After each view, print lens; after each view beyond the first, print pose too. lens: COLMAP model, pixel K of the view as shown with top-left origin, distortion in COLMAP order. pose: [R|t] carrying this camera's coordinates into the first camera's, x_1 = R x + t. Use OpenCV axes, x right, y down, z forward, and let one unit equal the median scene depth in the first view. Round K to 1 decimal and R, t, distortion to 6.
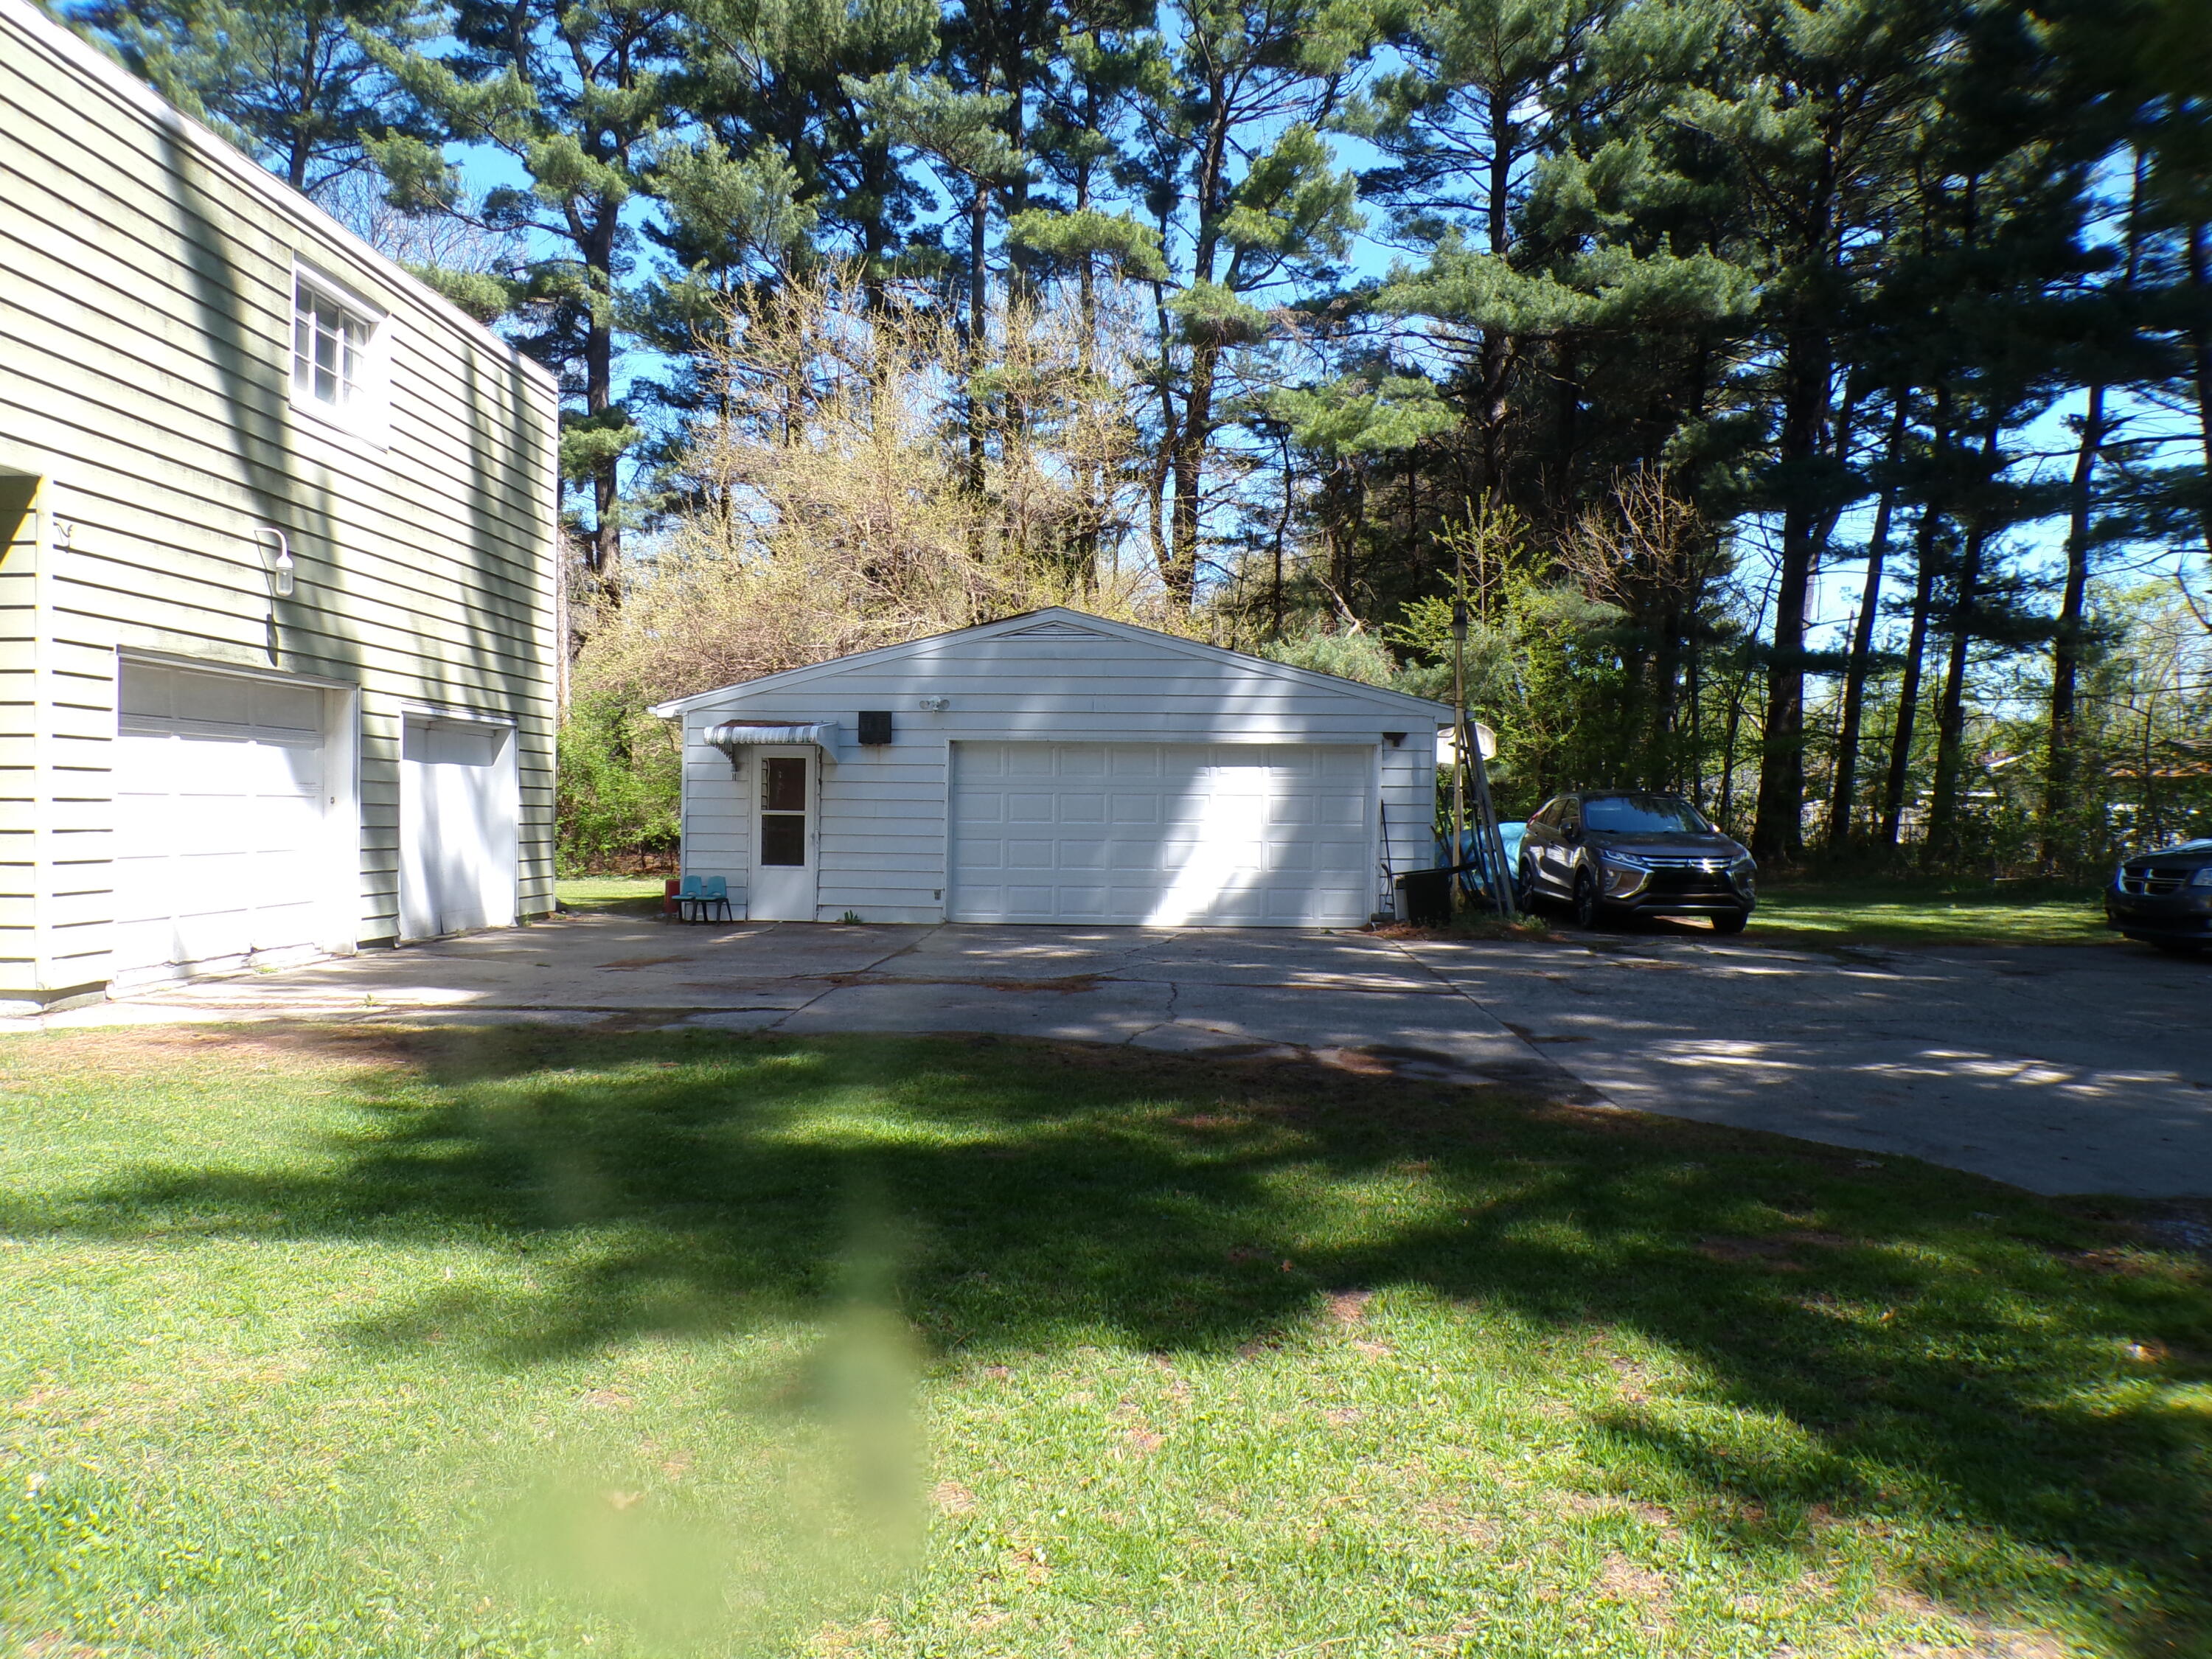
lens RADIAL K [[1490.9, 0, 1100.4], [0, 1490.9, 827.1], [0, 0, 1]] dist [-0.053533, 0.027866]
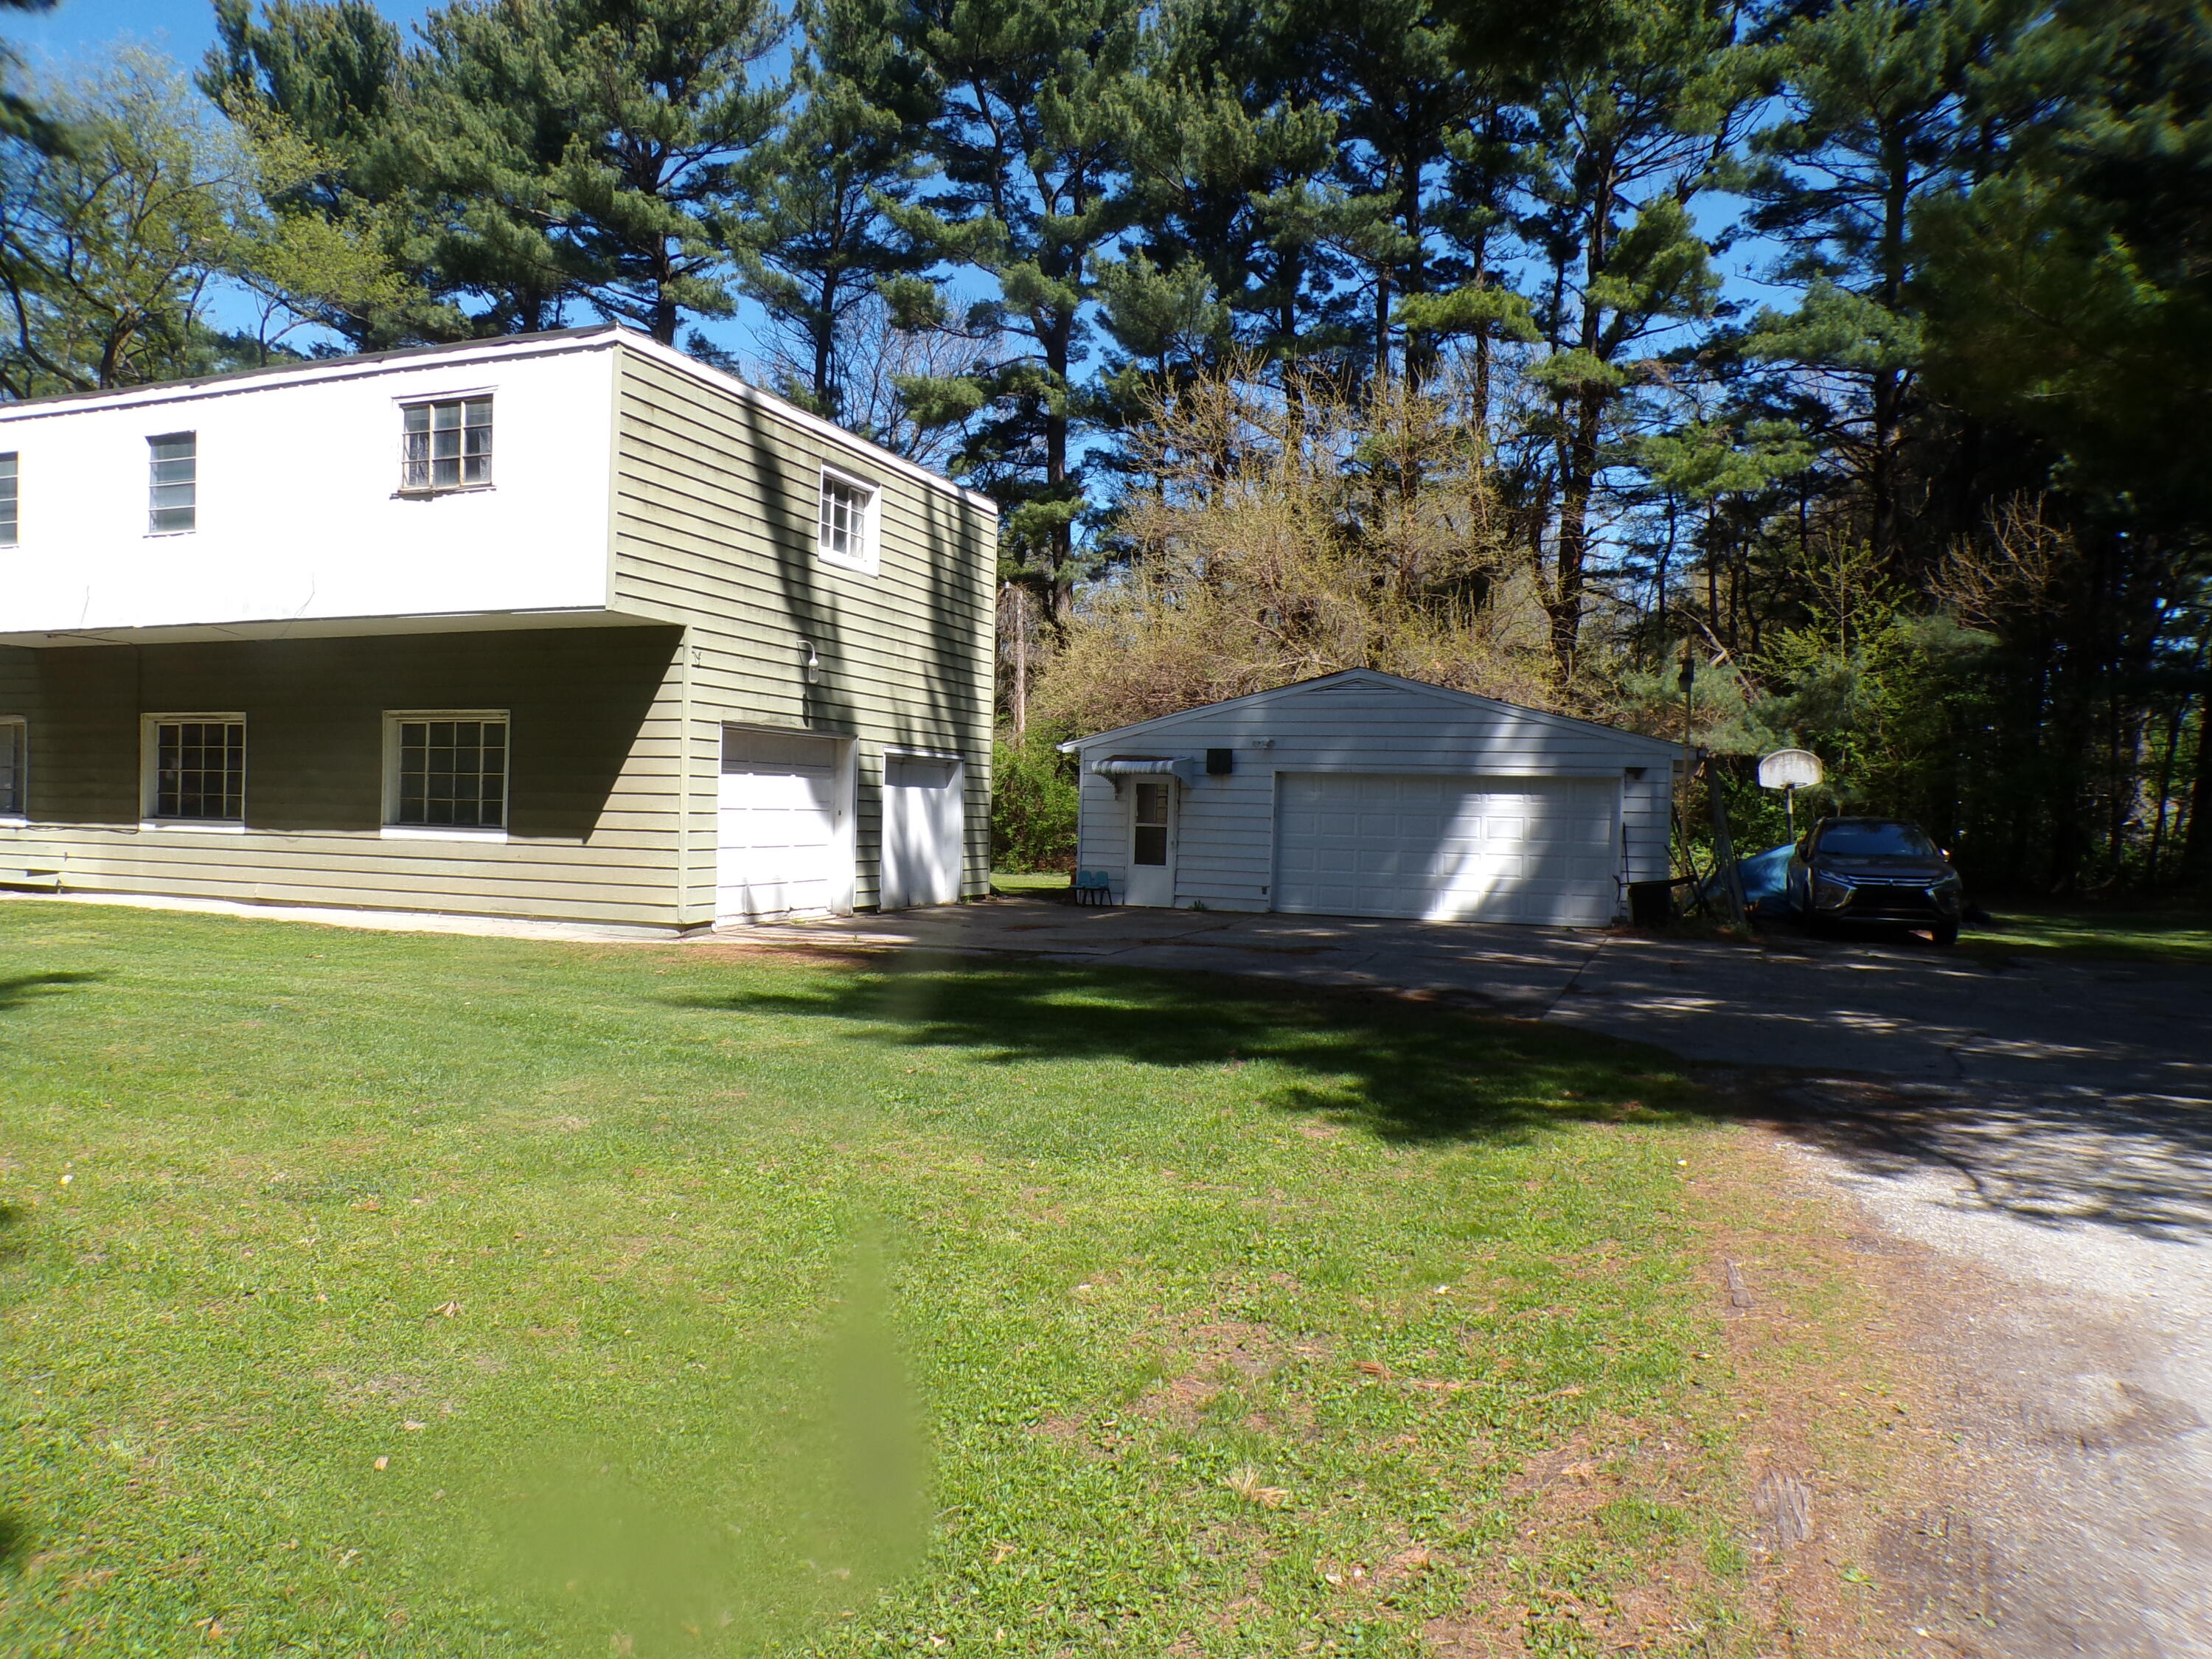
lens RADIAL K [[1490.9, 0, 1096.4], [0, 1490.9, 837.0], [0, 0, 1]] dist [-0.053533, 0.027866]
pose [[0.949837, 0.019856, -0.312116, 0.155404], [-0.019205, 0.999802, 0.005158, -0.004862], [0.312156, 0.001095, 0.950030, -0.277904]]
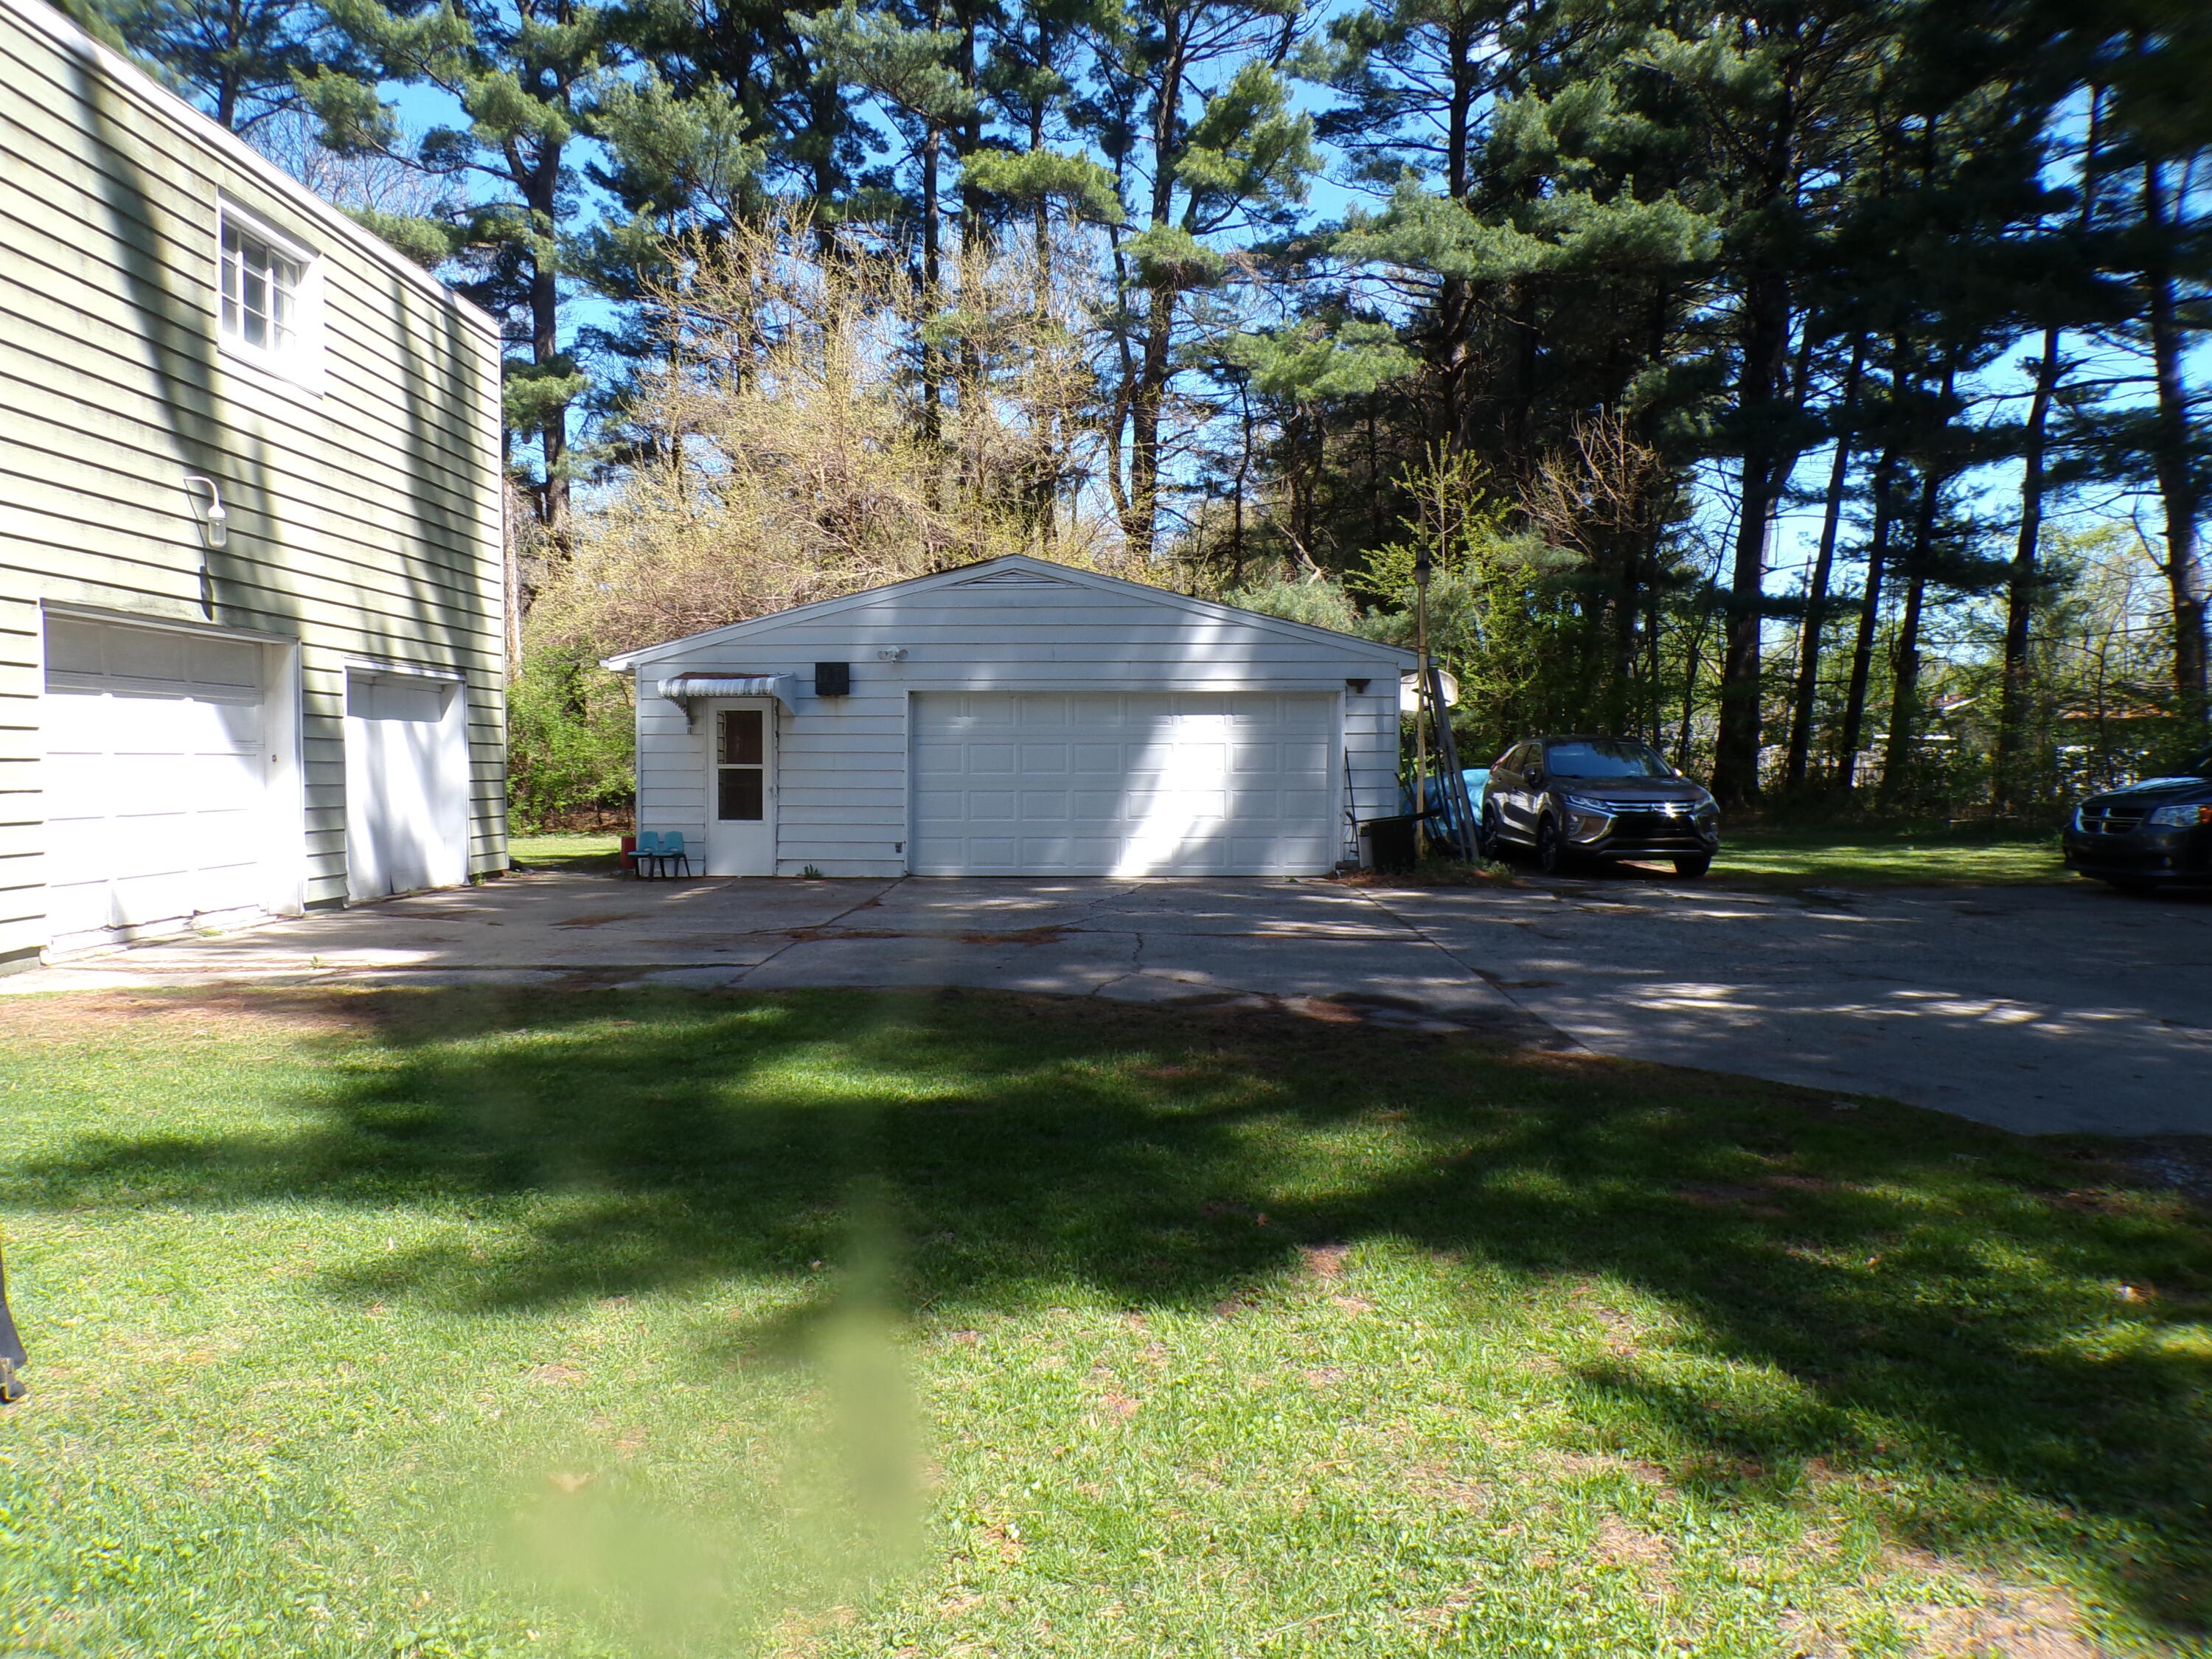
lens RADIAL K [[1490.9, 0, 1100.3], [0, 1490.9, 827.0], [0, 0, 1]] dist [-0.053533, 0.027866]
pose [[0.999601, -0.011485, 0.025799, -0.000638], [0.010653, 0.999427, 0.032138, 0.001428], [-0.026153, -0.031850, 0.999150, 0.009639]]
